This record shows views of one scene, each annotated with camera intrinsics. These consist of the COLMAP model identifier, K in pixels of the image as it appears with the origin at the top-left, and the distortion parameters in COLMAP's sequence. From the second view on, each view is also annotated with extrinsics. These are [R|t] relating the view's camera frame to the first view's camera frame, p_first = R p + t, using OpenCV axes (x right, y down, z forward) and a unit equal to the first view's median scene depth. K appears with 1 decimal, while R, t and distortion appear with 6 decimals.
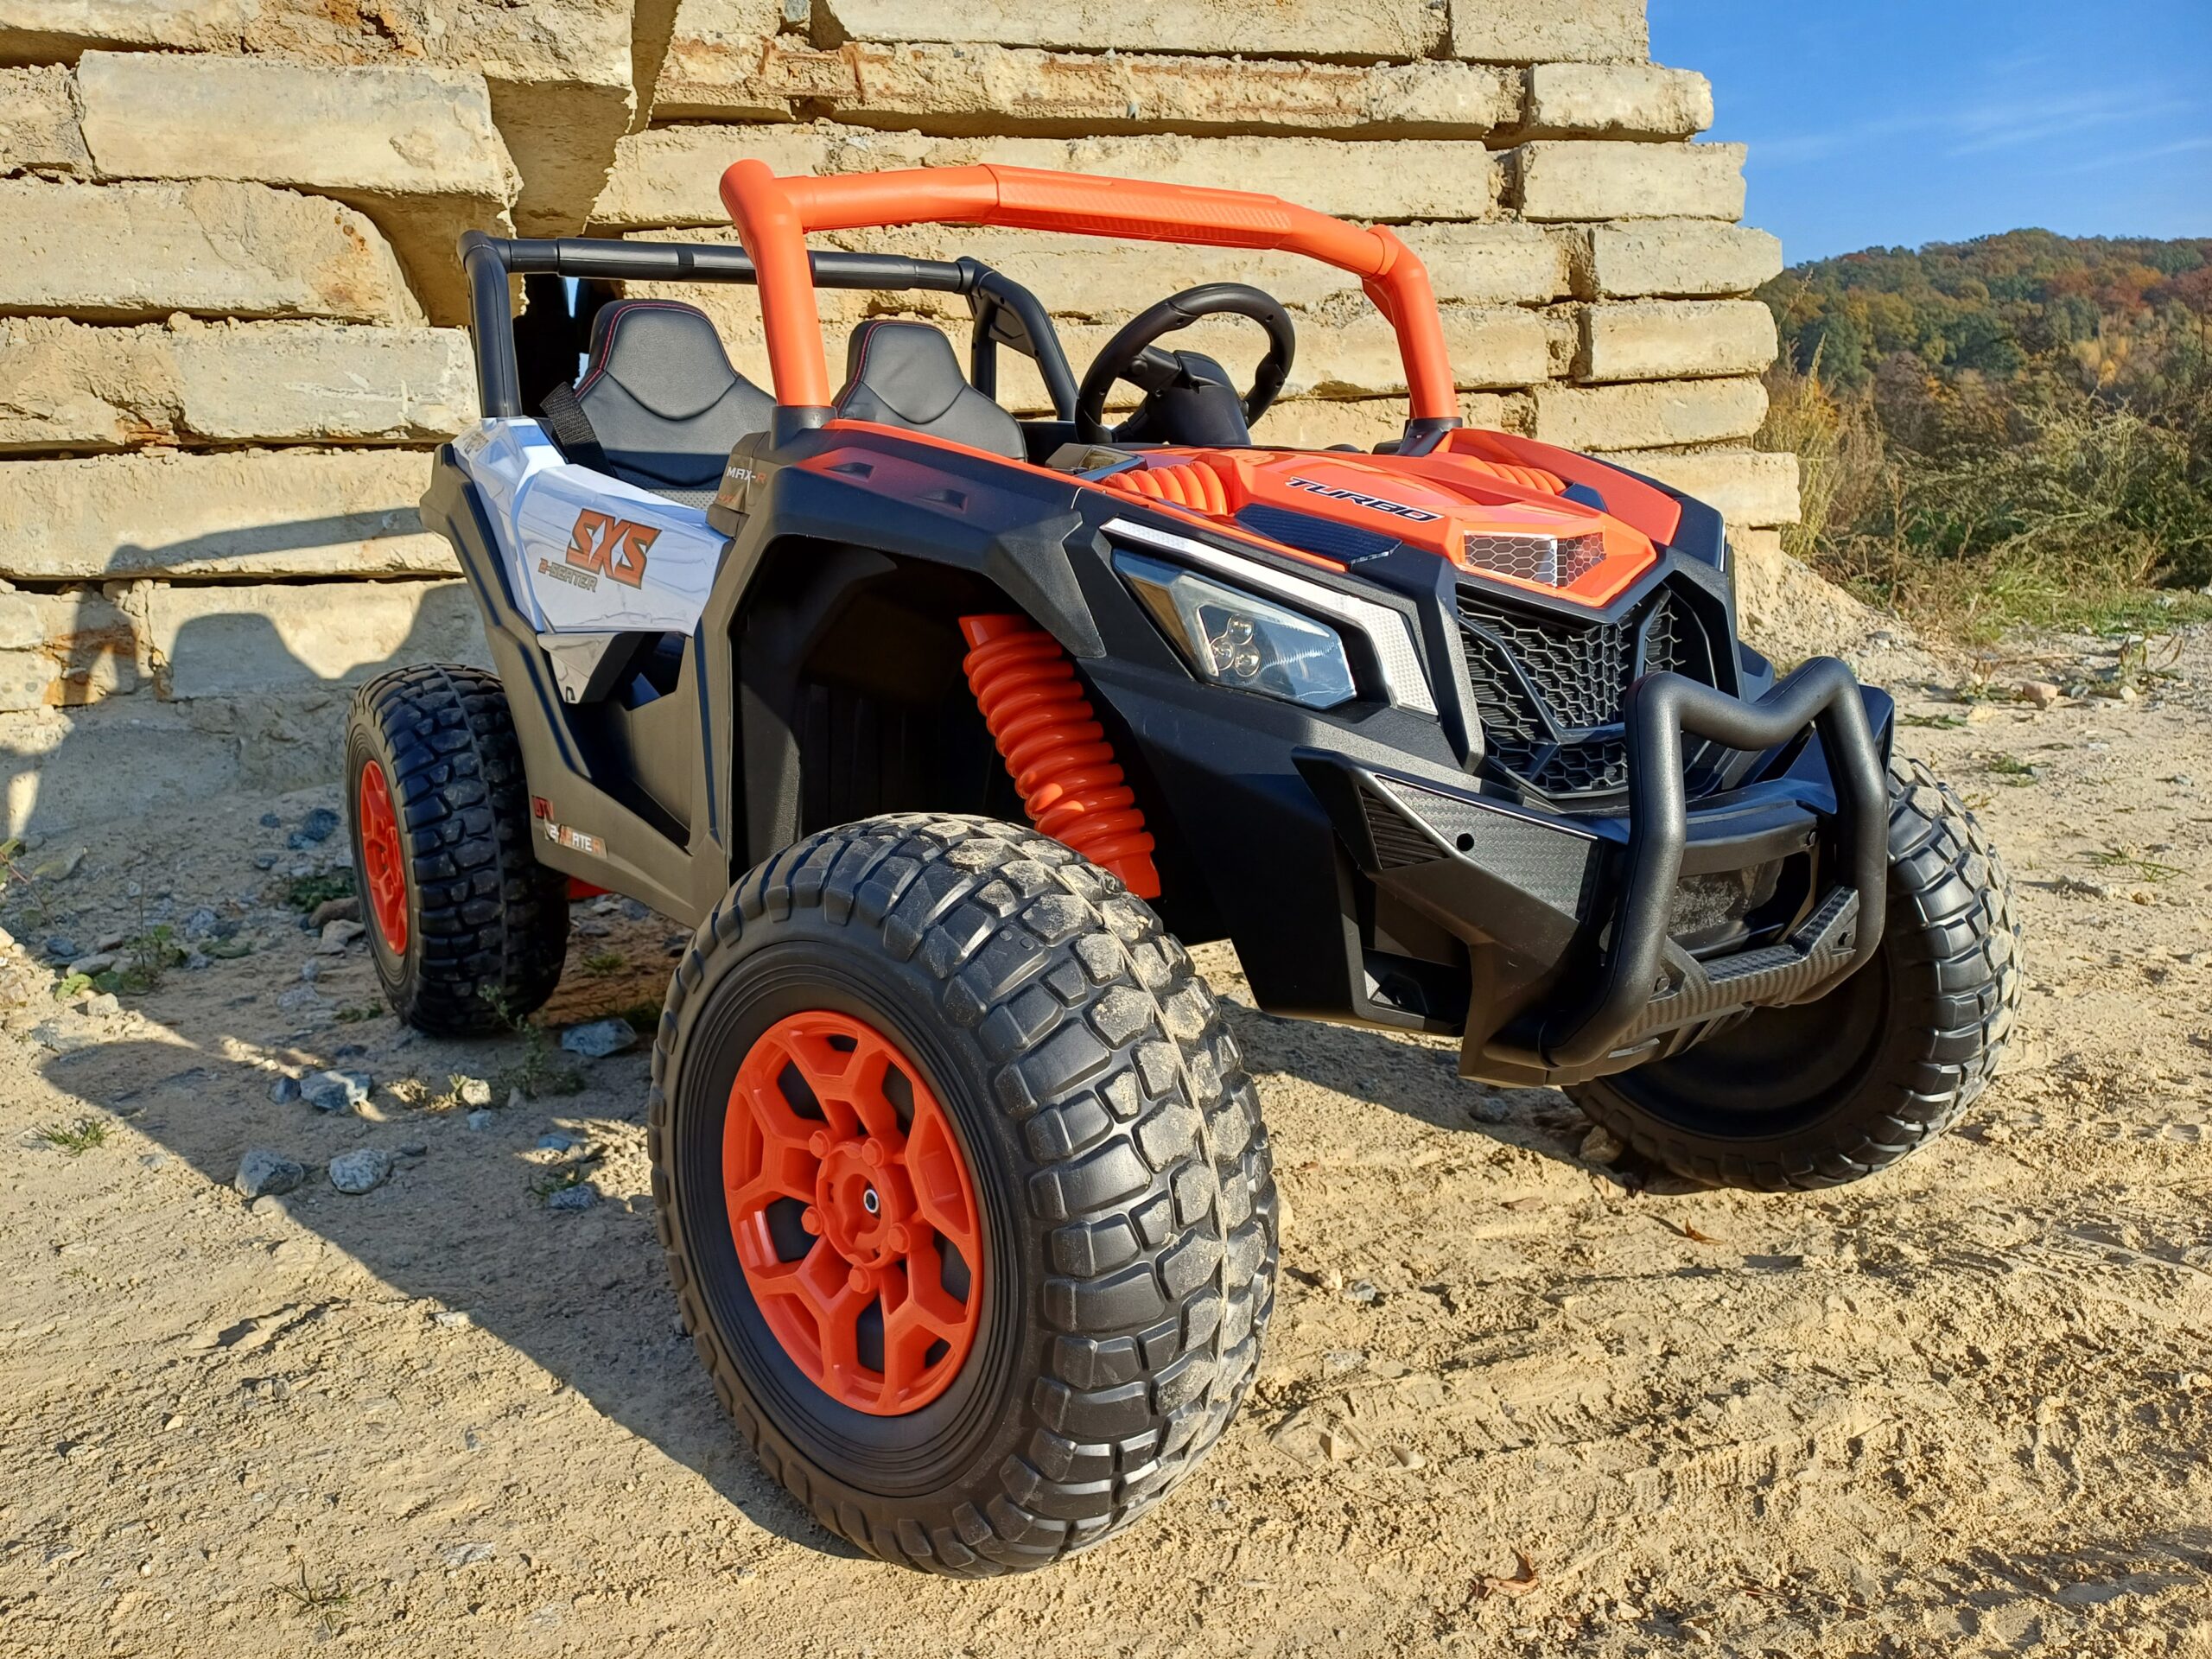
lens RADIAL K [[1632.5, 0, 1061.5], [0, 1632.5, 820.6], [0, 0, 1]] dist [0.053627, -0.039810]
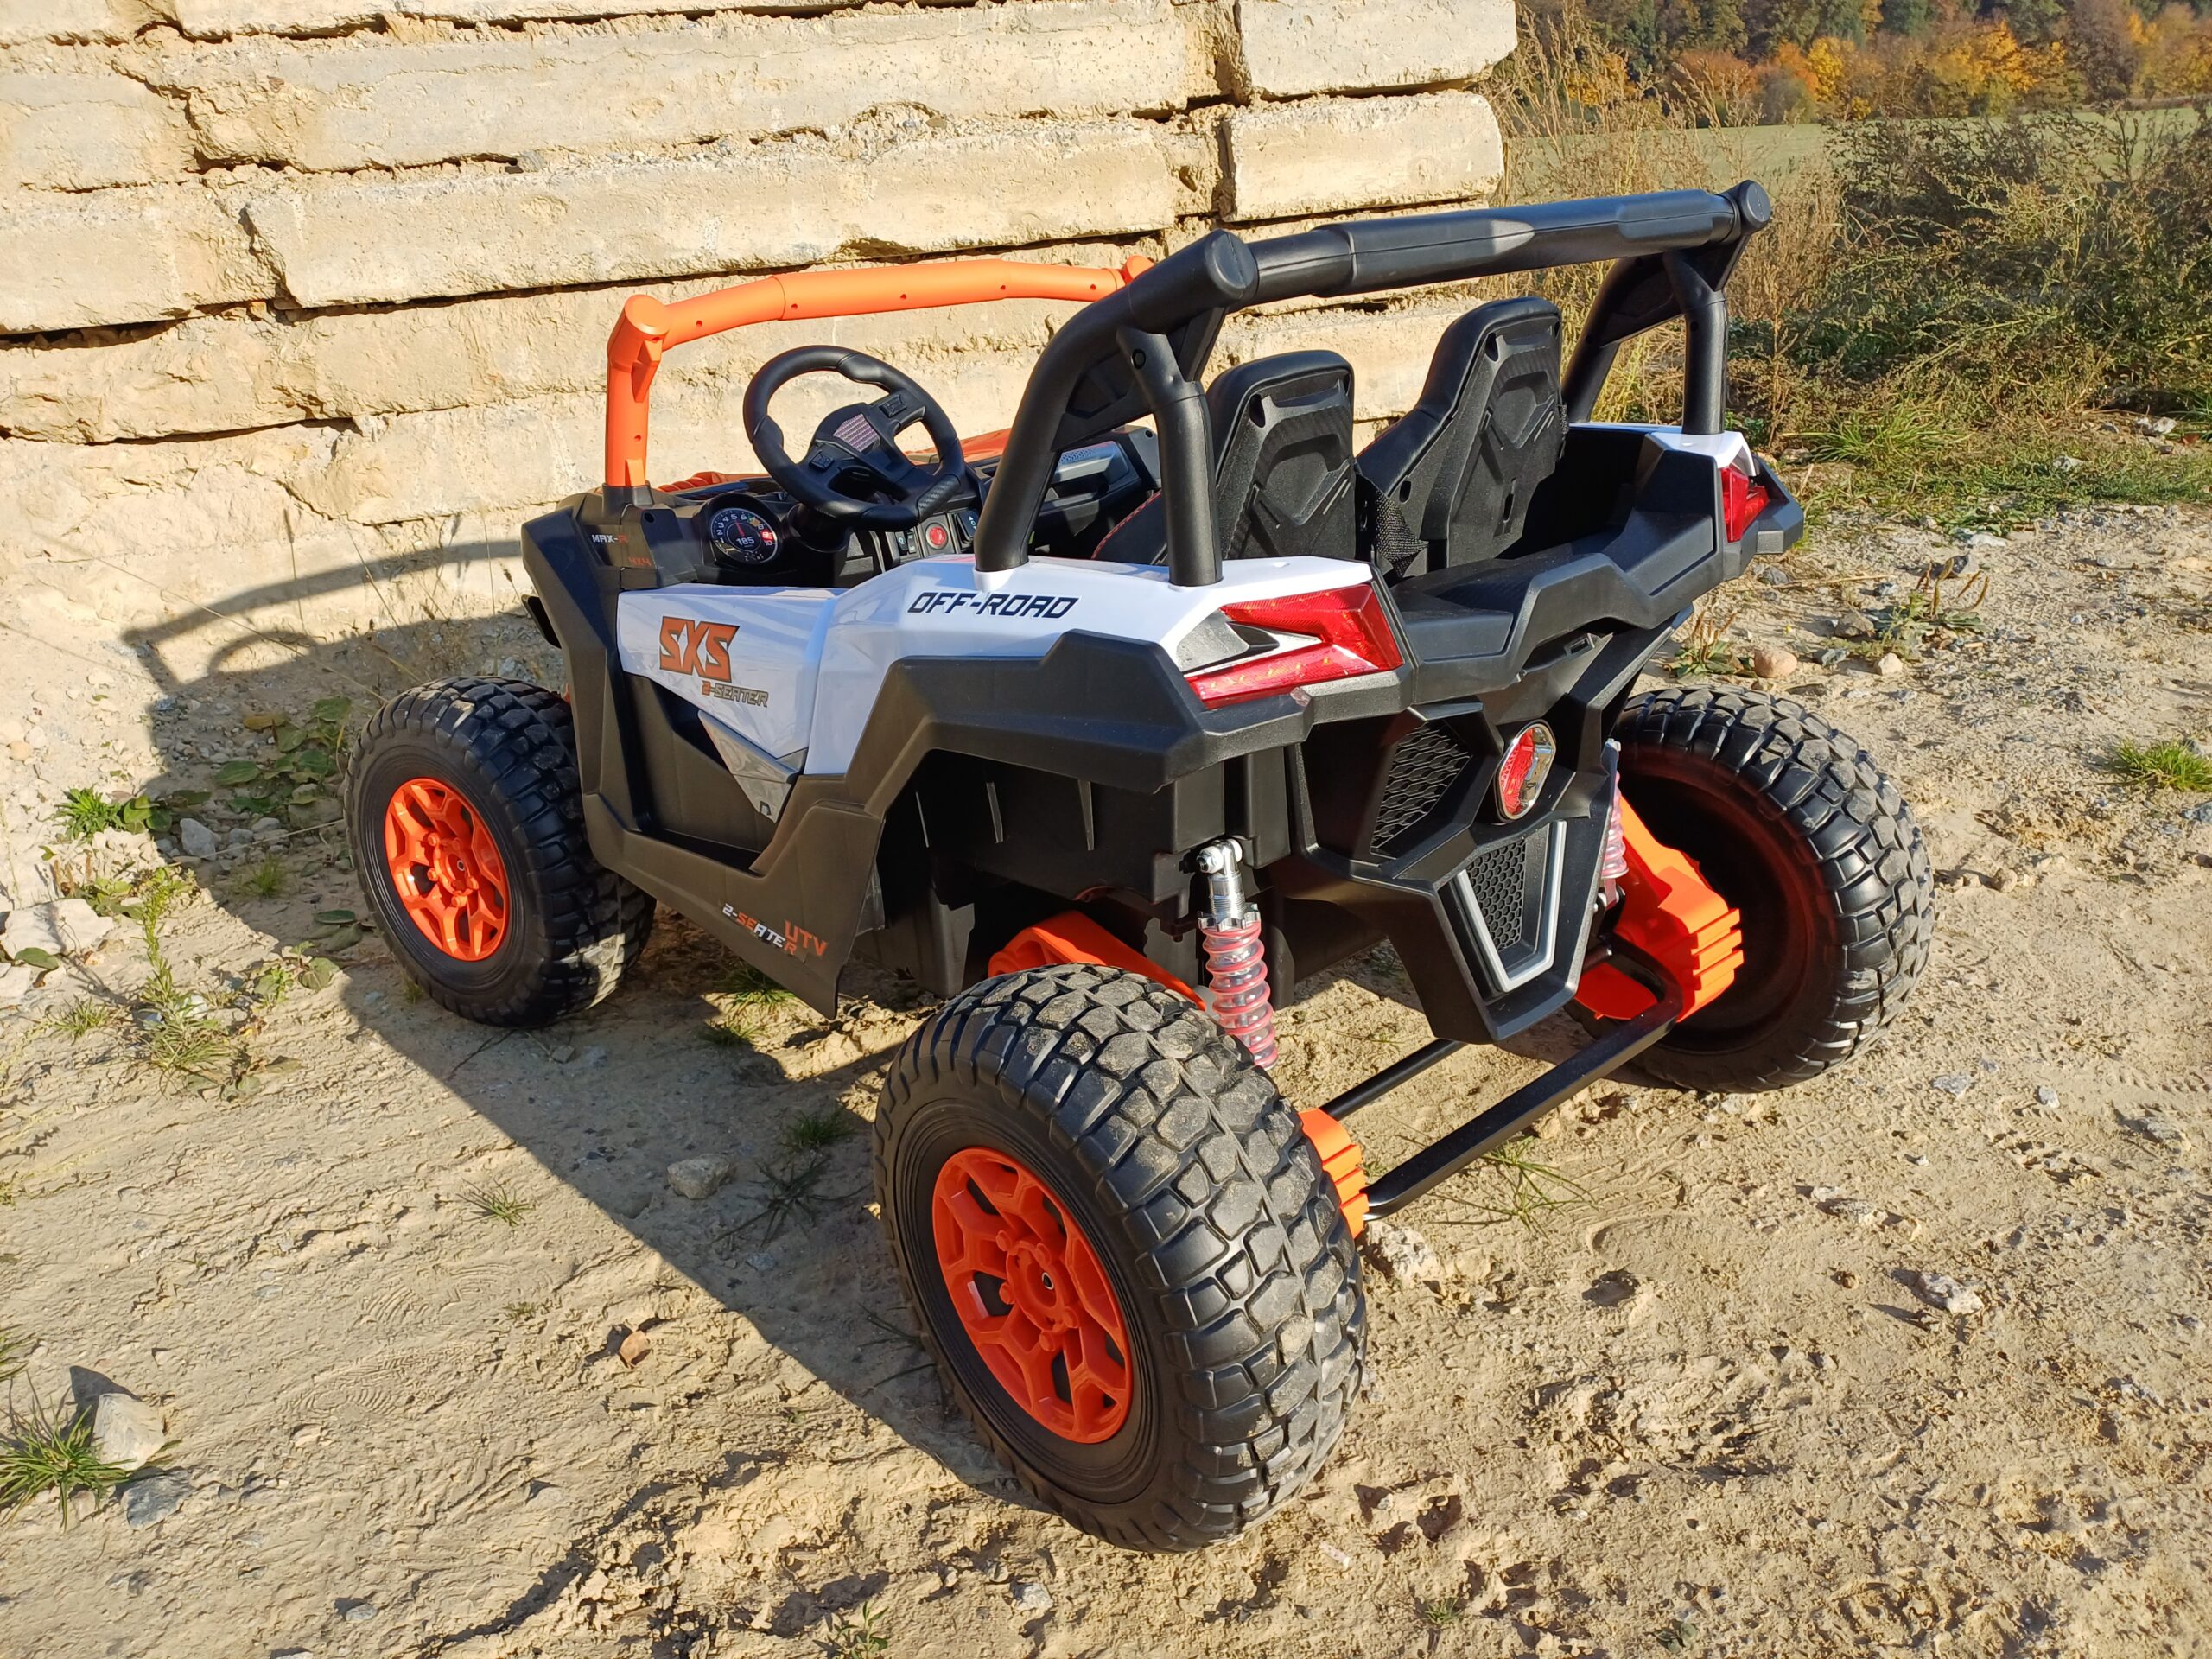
lens RADIAL K [[1632.5, 0, 1100.0], [0, 1632.5, 829.1], [0, 0, 1]] dist [0.053627, -0.039810]
pose [[0.998392, -0.011075, -0.055597, 0.474015], [0.020704, 0.984220, 0.175736, -0.204092], [0.052773, -0.176605, 0.982866, 0.347071]]
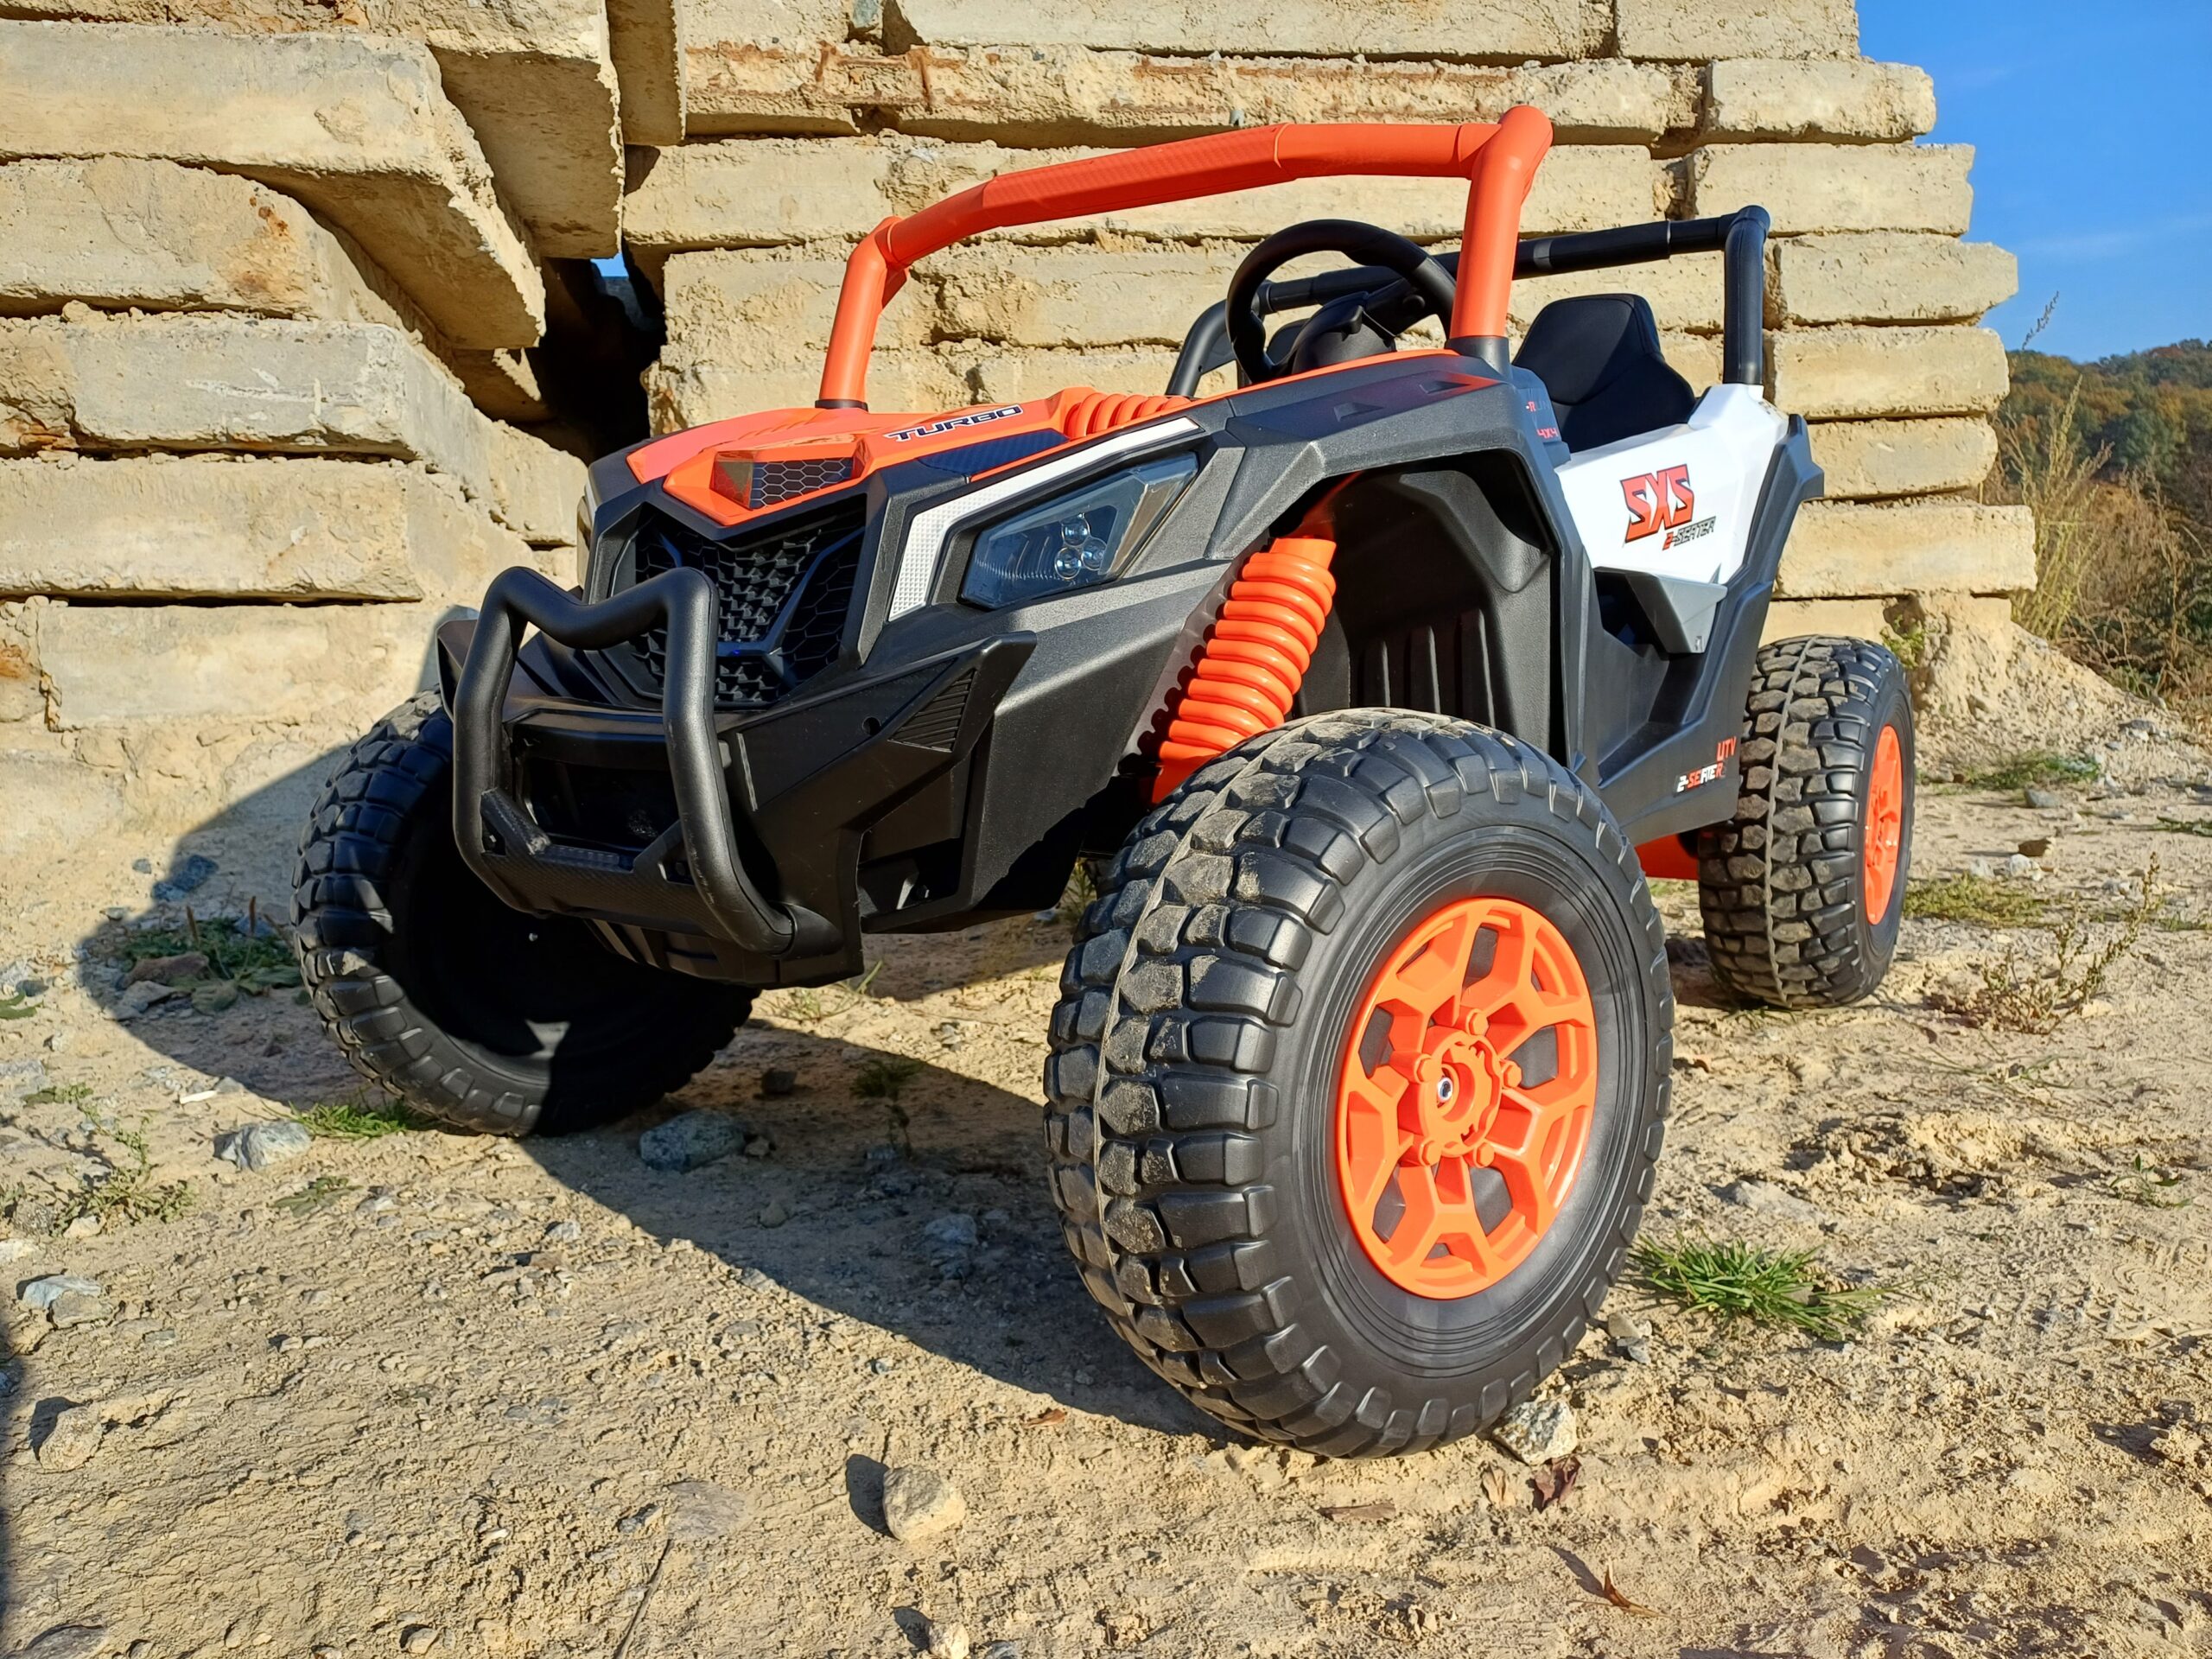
lens RADIAL K [[1632.5, 0, 1072.9], [0, 1632.5, 838.1], [0, 0, 1]] dist [0.053627, -0.039810]
pose [[0.990484, 0.033612, -0.133462, 0.132291], [-0.039769, 0.998251, -0.043736, 0.003453], [0.131759, 0.048628, 0.990088, 0.182165]]
